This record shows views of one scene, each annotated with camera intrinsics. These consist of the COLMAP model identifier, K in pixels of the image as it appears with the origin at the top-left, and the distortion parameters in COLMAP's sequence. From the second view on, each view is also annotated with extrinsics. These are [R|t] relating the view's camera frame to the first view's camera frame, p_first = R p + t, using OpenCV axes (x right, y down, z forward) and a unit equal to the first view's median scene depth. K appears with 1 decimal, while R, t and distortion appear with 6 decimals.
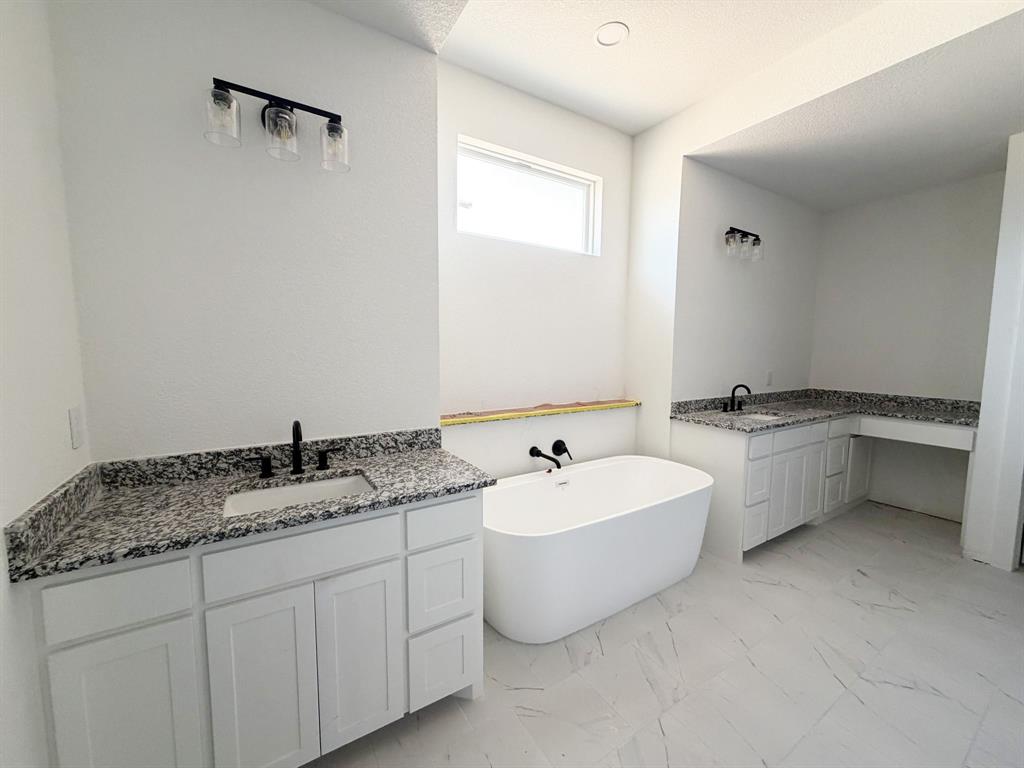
lens RADIAL K [[407.9, 0, 507.4], [0, 407.9, 383.3], [0, 0, 1]] dist [0.000244, 0.000365]
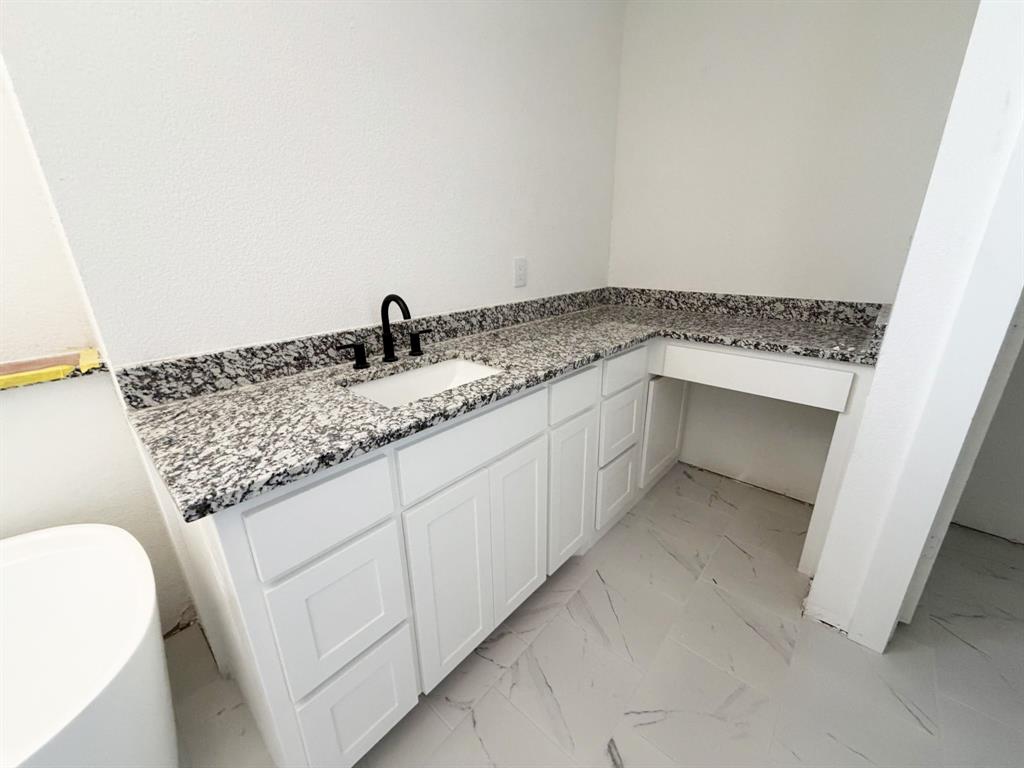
lens RADIAL K [[407.9, 0, 507.4], [0, 407.9, 383.3], [0, 0, 1]] dist [0.000244, 0.000365]
pose [[0.963100, -0.109756, 0.245748, 0.557829], [0.048067, 0.968535, 0.244191, -0.004218], [-0.264817, -0.223368, 0.938072, 0.576526]]
